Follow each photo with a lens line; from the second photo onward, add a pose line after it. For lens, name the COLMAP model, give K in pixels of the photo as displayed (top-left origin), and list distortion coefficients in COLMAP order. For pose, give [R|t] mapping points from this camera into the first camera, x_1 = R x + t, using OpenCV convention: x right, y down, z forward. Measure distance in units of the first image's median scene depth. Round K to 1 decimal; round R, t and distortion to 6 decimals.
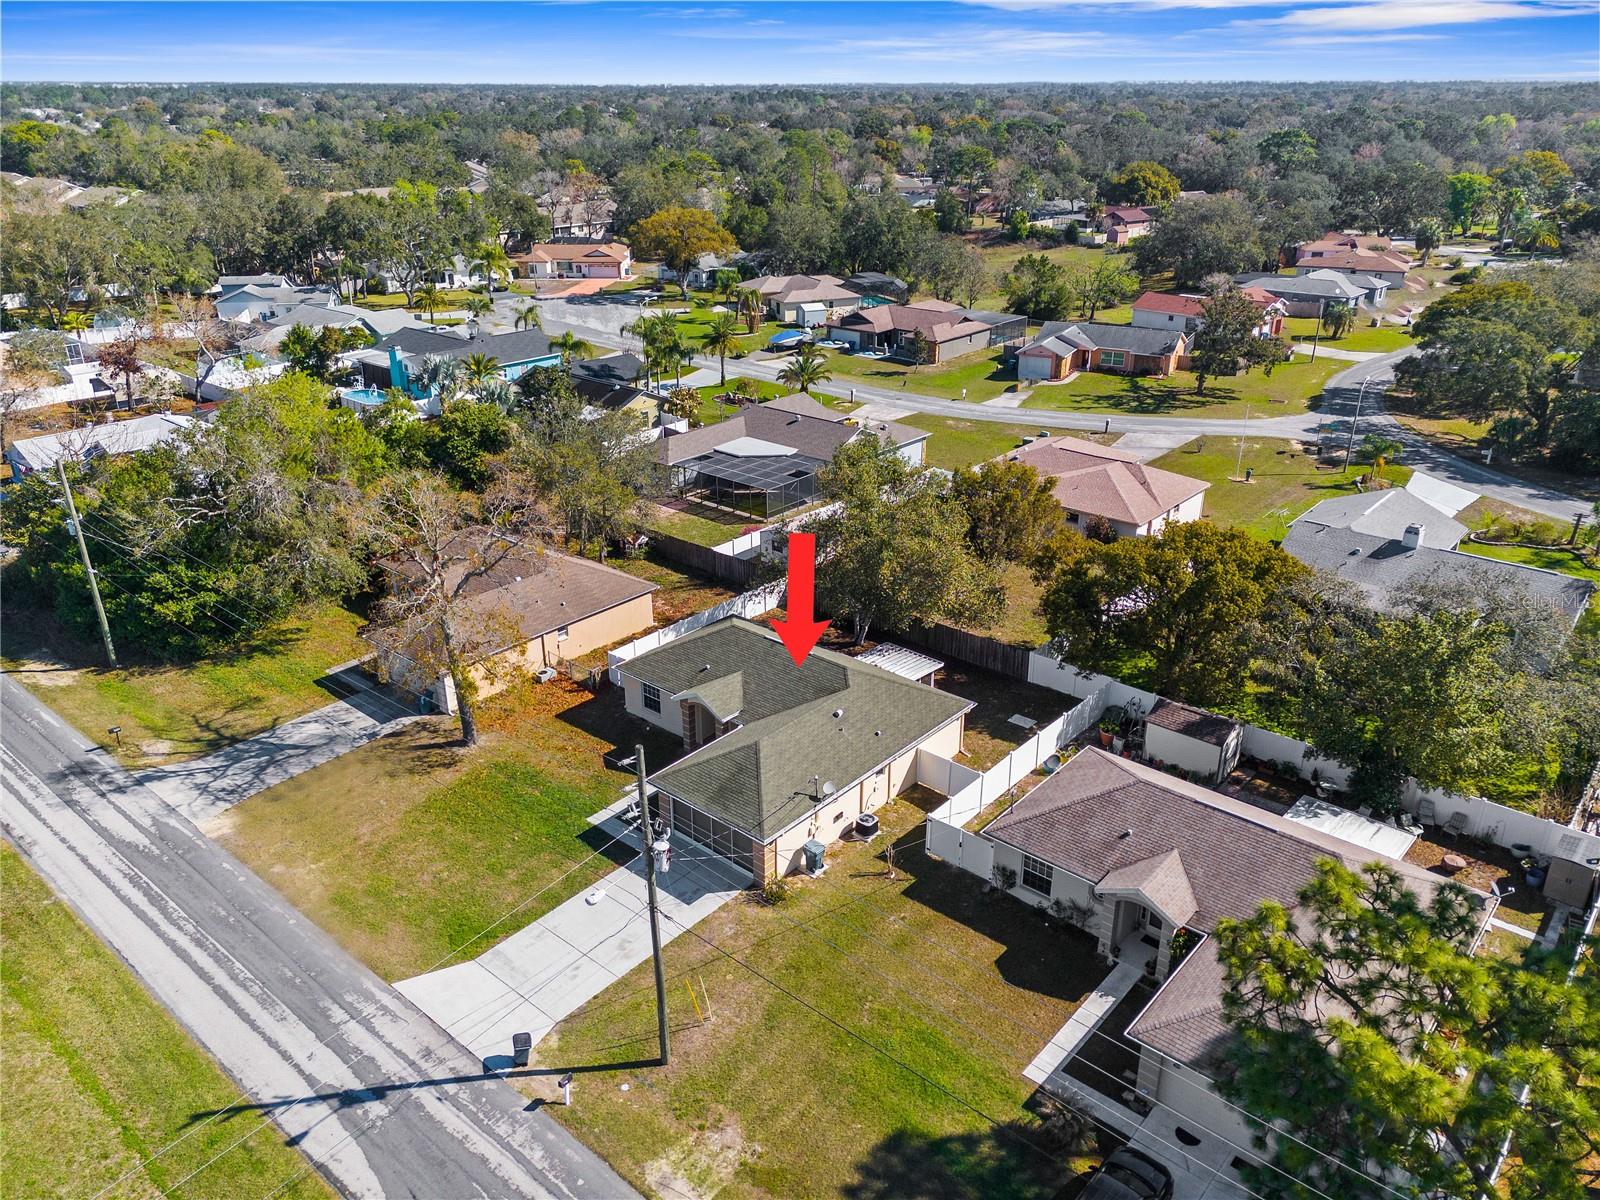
lens RADIAL K [[1159.7, 0, 811.5], [0, 1159.7, 632.6], [0, 0, 1]] dist [0.066018, -0.054028]
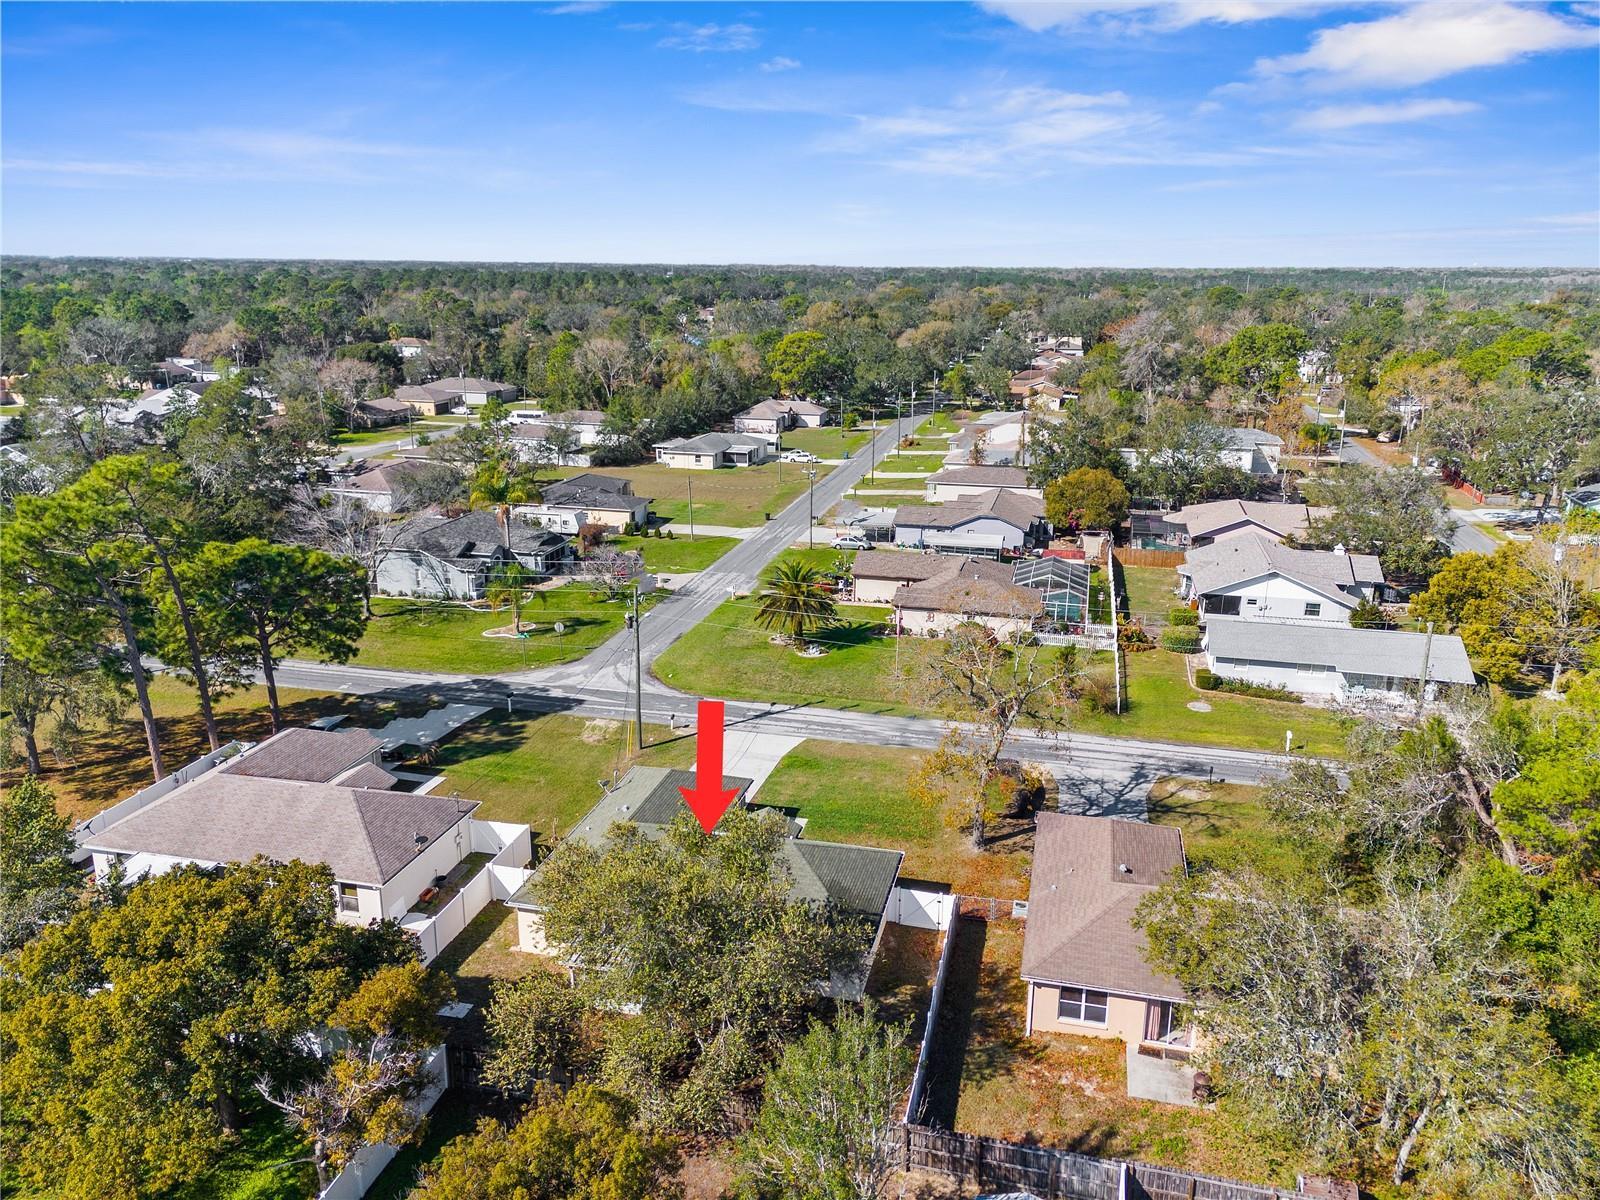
lens RADIAL K [[1159.7, 0, 811.5], [0, 1159.7, 632.6], [0, 0, 1]] dist [0.066018, -0.054028]
pose [[-0.888841, 0.131064, -0.439072, 0.357874], [-0.204029, 0.744785, 0.635348, -0.856676], [0.410285, 0.654307, -0.635255, 1.807770]]
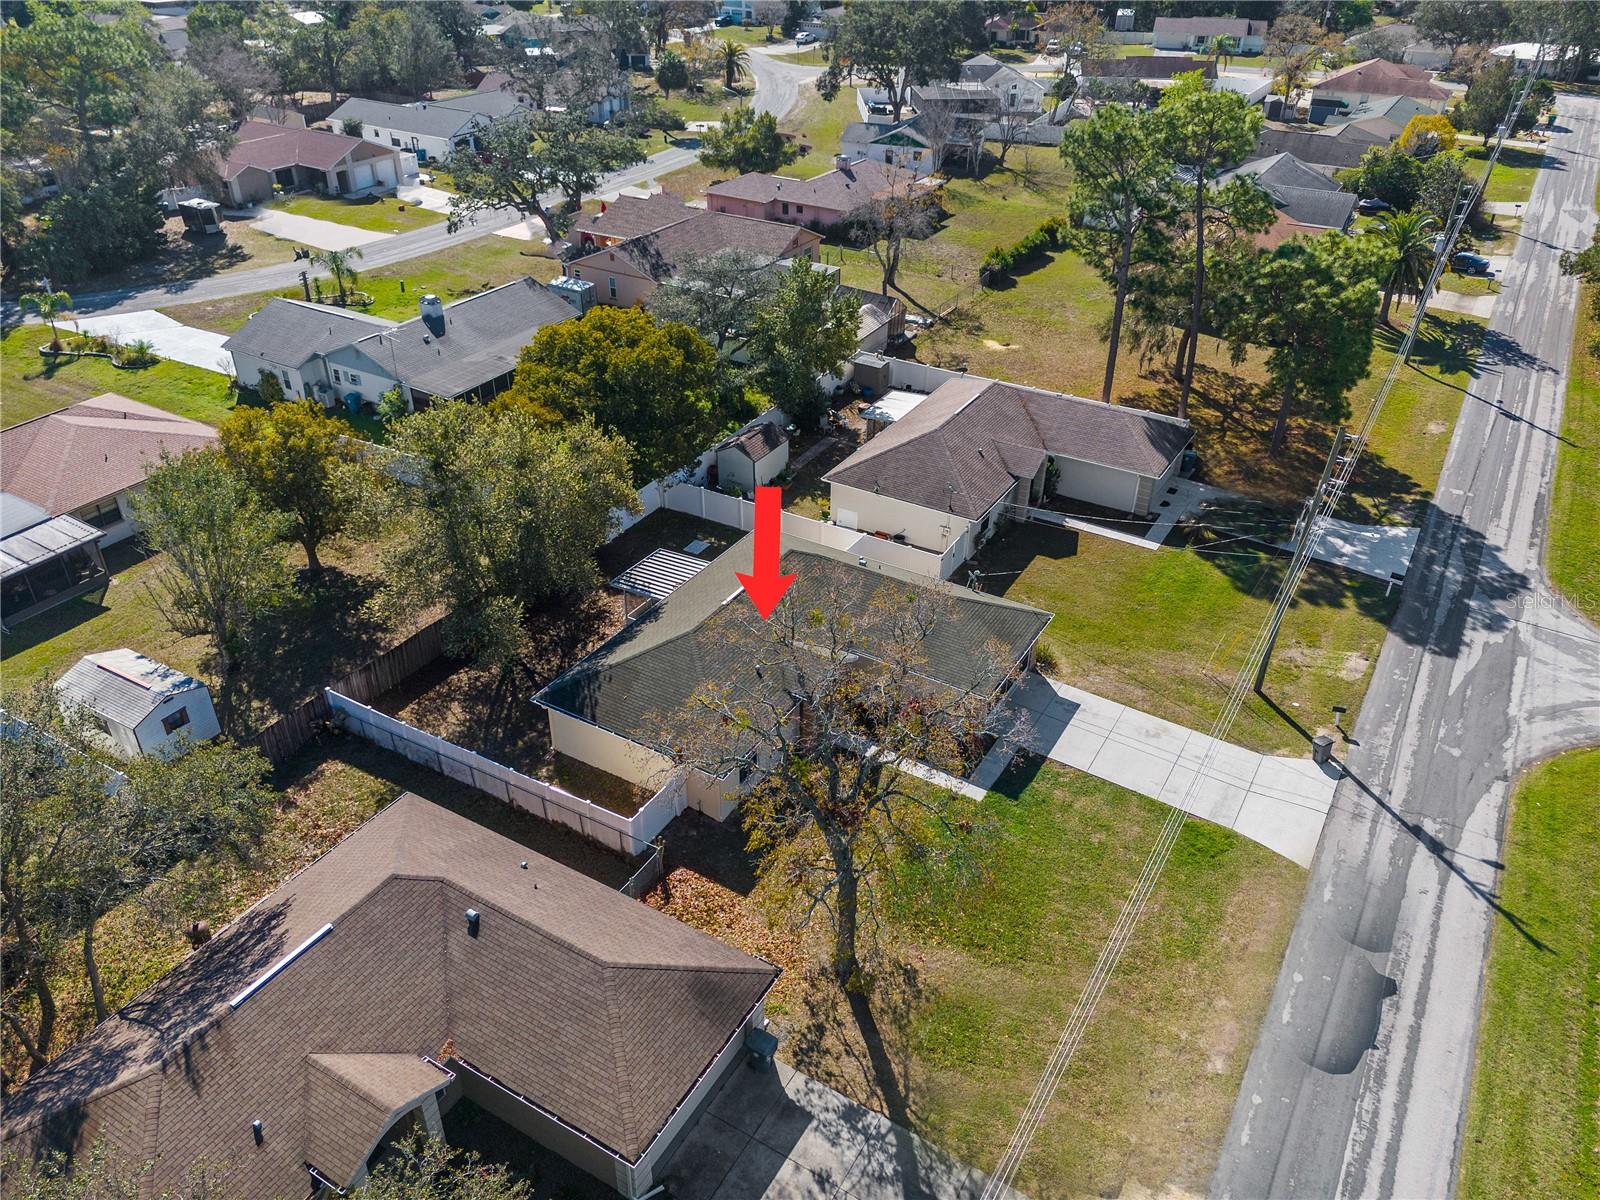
lens RADIAL K [[1159.7, 0, 811.5], [0, 1159.7, 632.6], [0, 0, 1]] dist [0.066018, -0.054028]
pose [[-0.175800, -0.551175, 0.815660, -0.860911], [0.407455, 0.713520, 0.569974, -0.497852], [-0.896144, 0.432546, 0.099142, 1.054095]]
